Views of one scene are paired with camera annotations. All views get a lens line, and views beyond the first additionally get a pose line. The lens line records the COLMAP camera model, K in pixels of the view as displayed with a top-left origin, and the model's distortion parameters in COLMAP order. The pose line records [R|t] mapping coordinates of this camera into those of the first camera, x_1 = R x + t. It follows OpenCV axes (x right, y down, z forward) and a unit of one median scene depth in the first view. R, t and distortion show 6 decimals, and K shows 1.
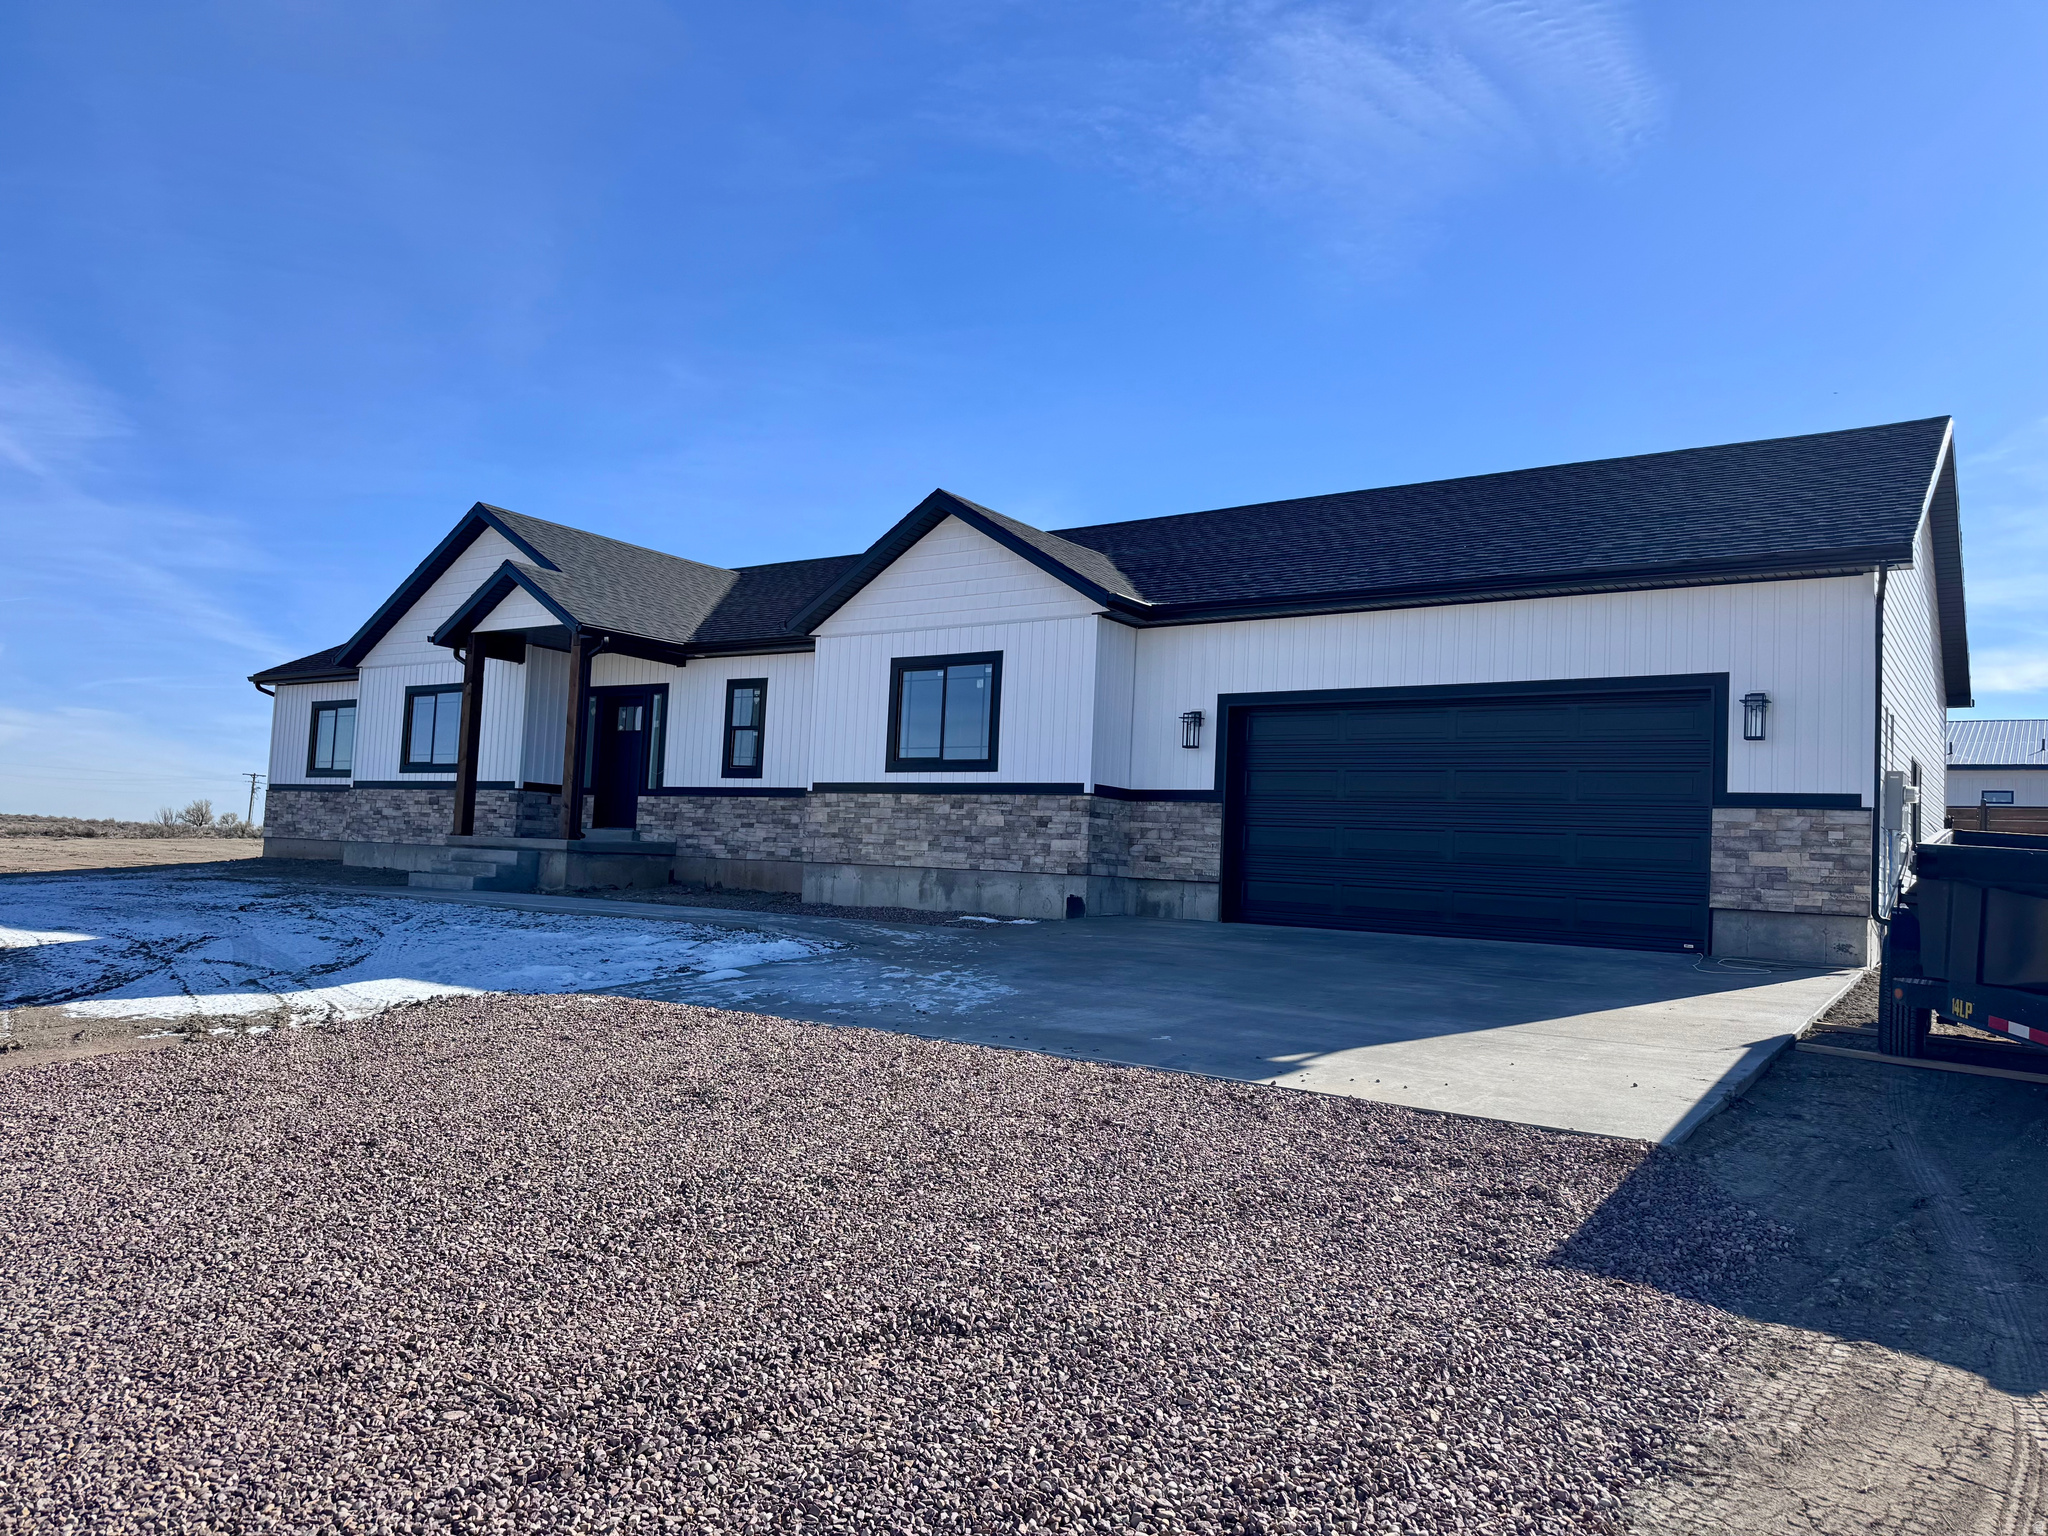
lens RADIAL K [[1432.7, 0, 1024.0], [0, 1432.7, 768.0], [0, 0, 1]] dist [0.149701, -0.226085]
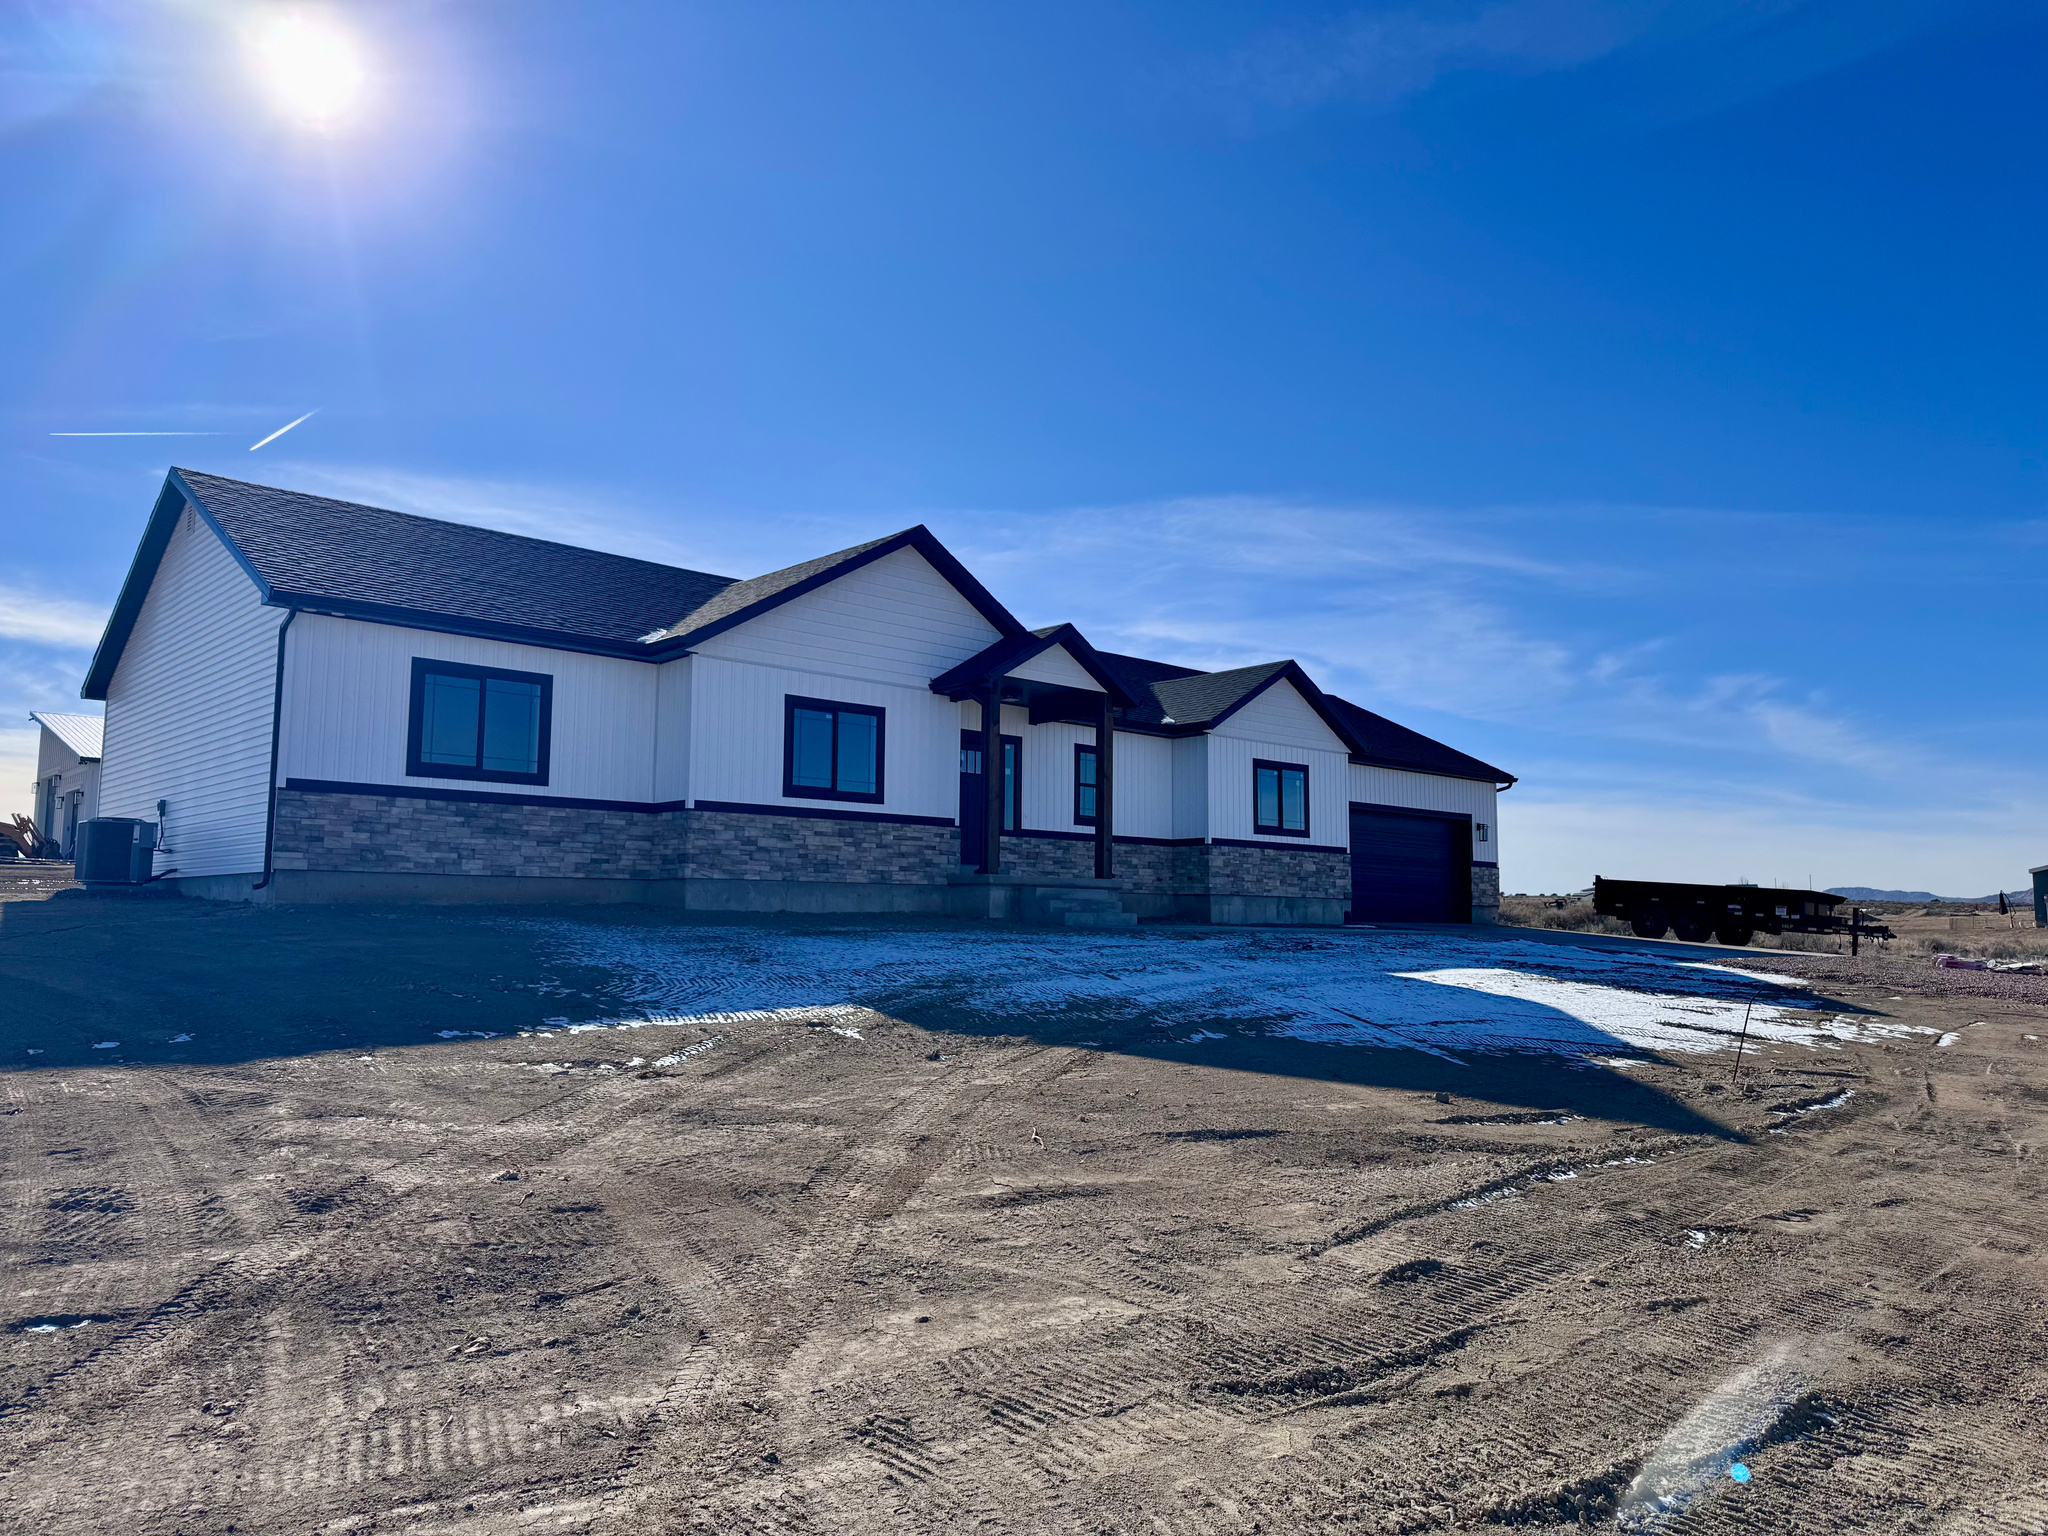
lens RADIAL K [[1432.7, 0, 1024.0], [0, 1432.7, 768.0], [0, 0, 1]] dist [0.149701, -0.226085]
pose [[0.190871, 0.060134, 0.979772, -1.385860], [-0.068773, 0.996488, -0.047762, 0.019368], [-0.979203, -0.058266, 0.194336, 0.804747]]
